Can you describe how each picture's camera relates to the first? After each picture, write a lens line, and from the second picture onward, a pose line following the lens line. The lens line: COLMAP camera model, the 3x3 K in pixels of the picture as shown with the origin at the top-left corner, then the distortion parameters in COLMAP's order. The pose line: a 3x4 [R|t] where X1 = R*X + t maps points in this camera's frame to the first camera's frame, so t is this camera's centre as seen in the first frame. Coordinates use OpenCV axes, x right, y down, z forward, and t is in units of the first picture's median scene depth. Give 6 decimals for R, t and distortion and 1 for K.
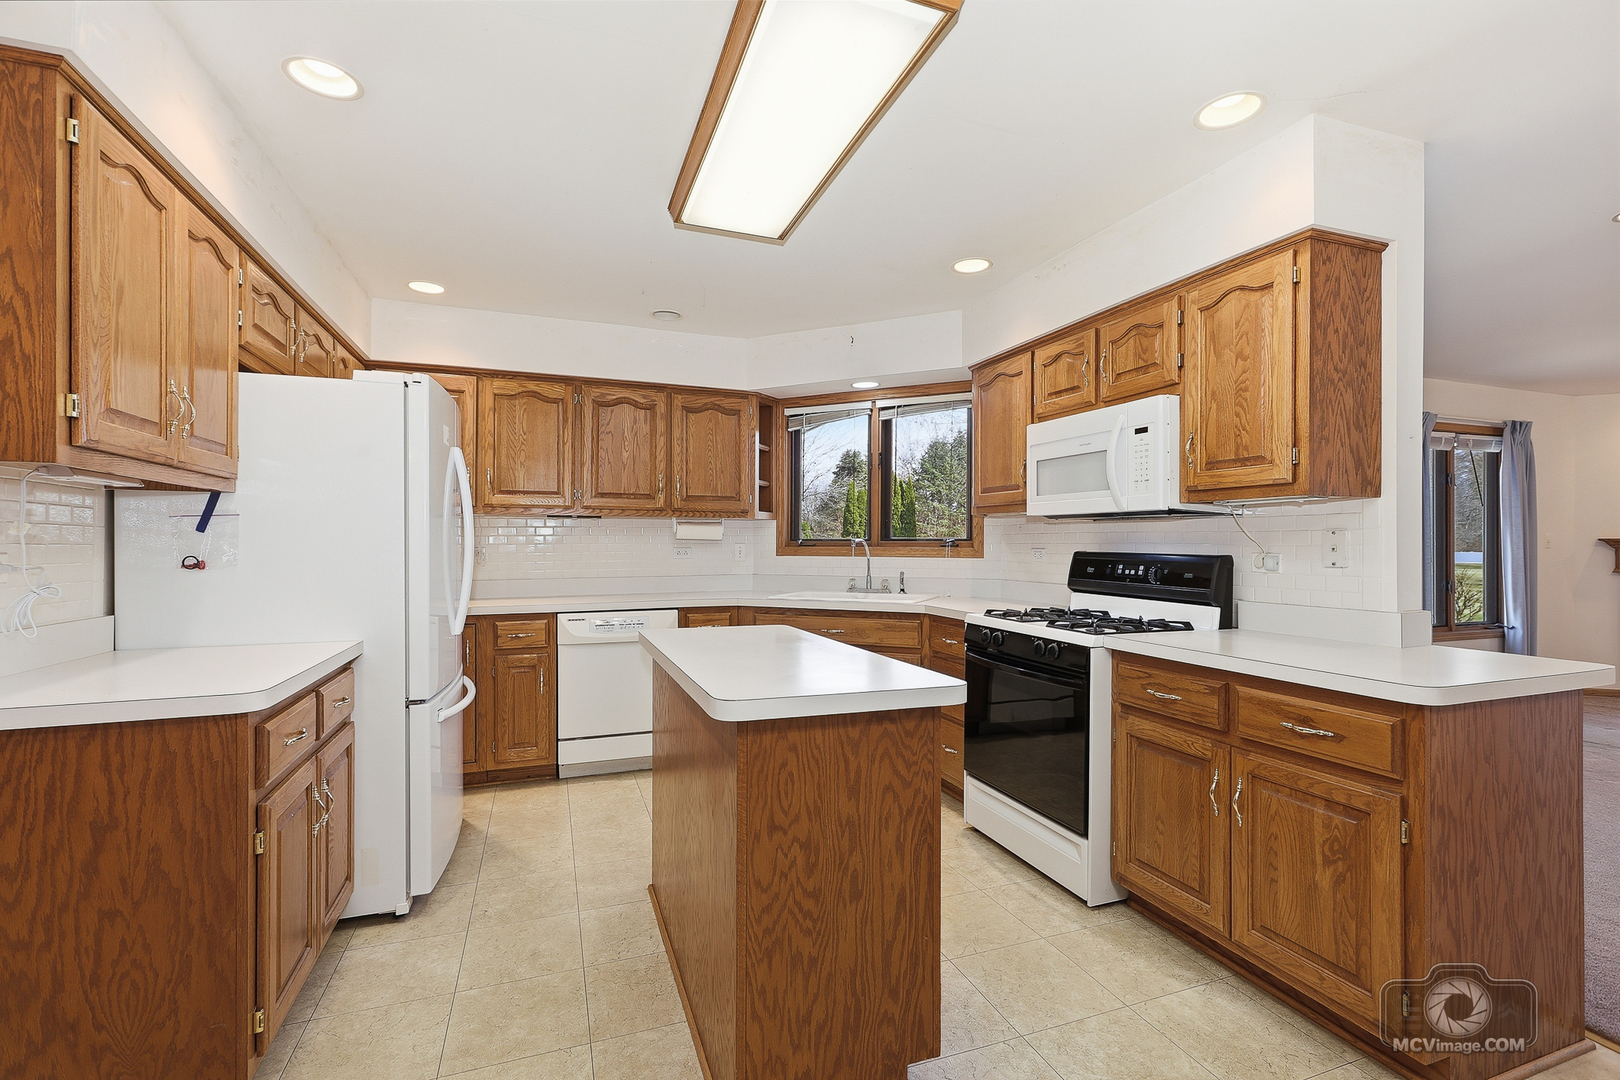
lens RADIAL K [[724.2, 0, 803.1], [0, 724.2, 544.8], [0, 0, 1]] dist [-0.003837, 0.002191]
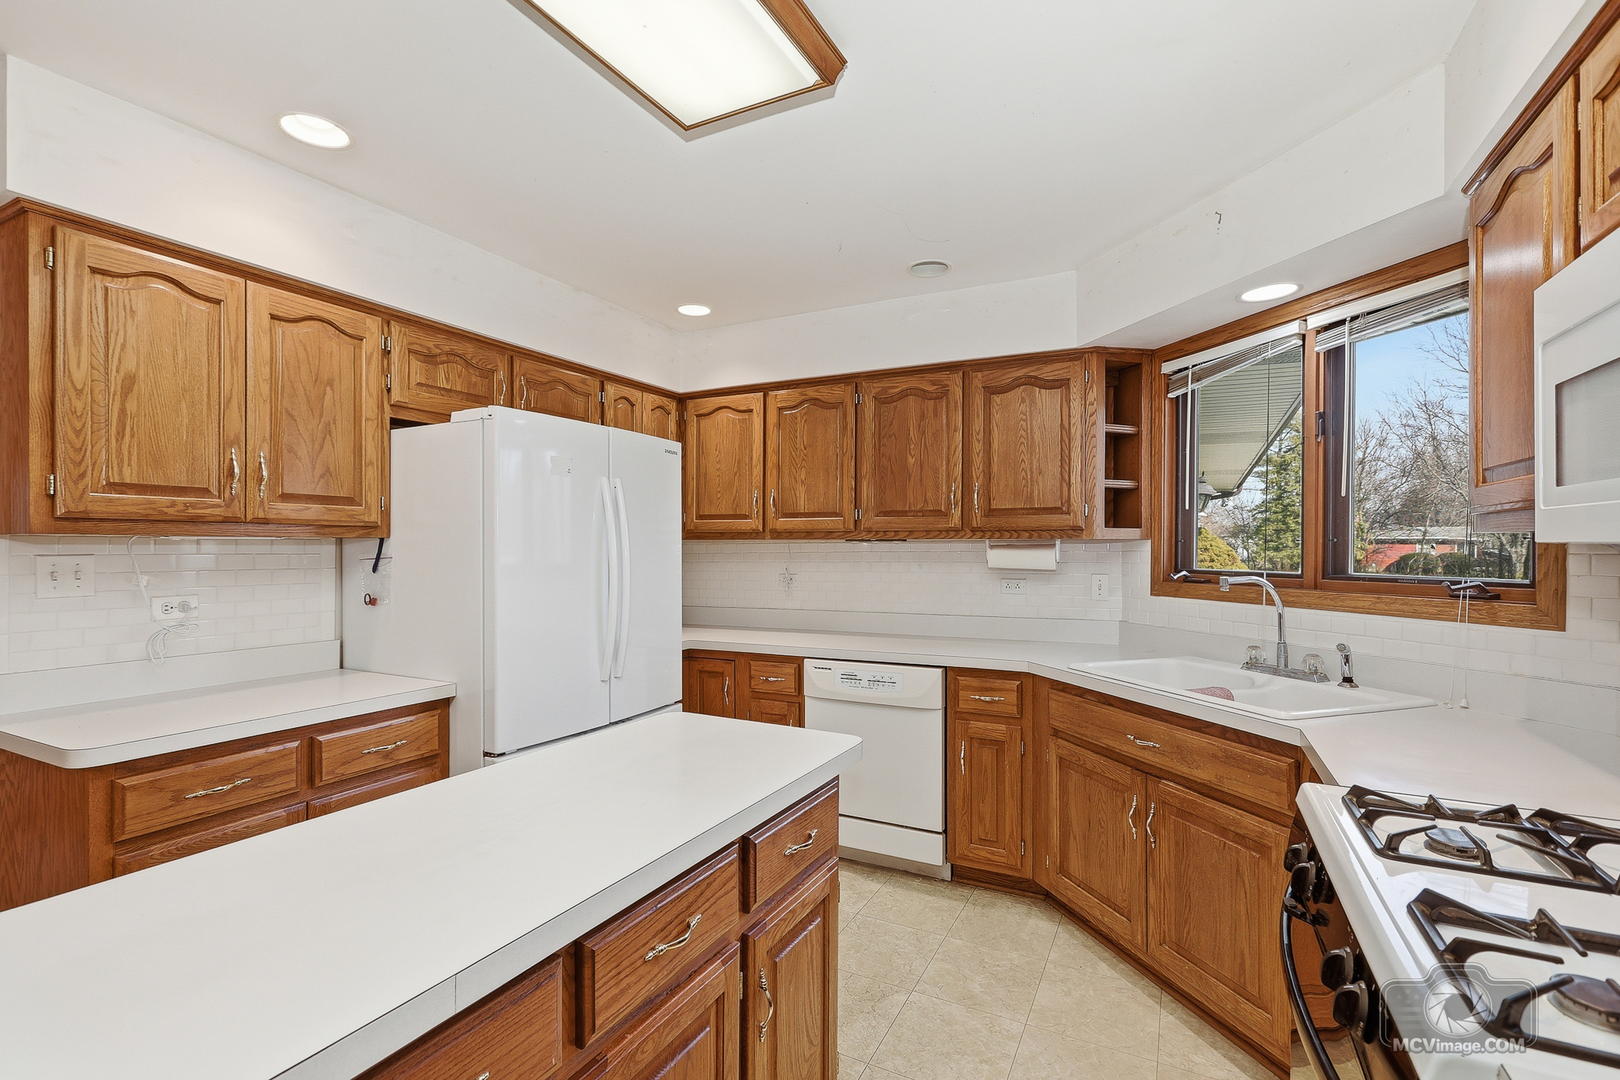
lens RADIAL K [[724.2, 0, 810.3], [0, 724.2, 547.5], [0, 0, 1]] dist [-0.003837, 0.002191]
pose [[0.678781, -0.002210, -0.734338, 0.251809], [0.000848, 0.999997, -0.002226, -0.028614], [0.734340, 0.000889, 0.678781, 0.380715]]
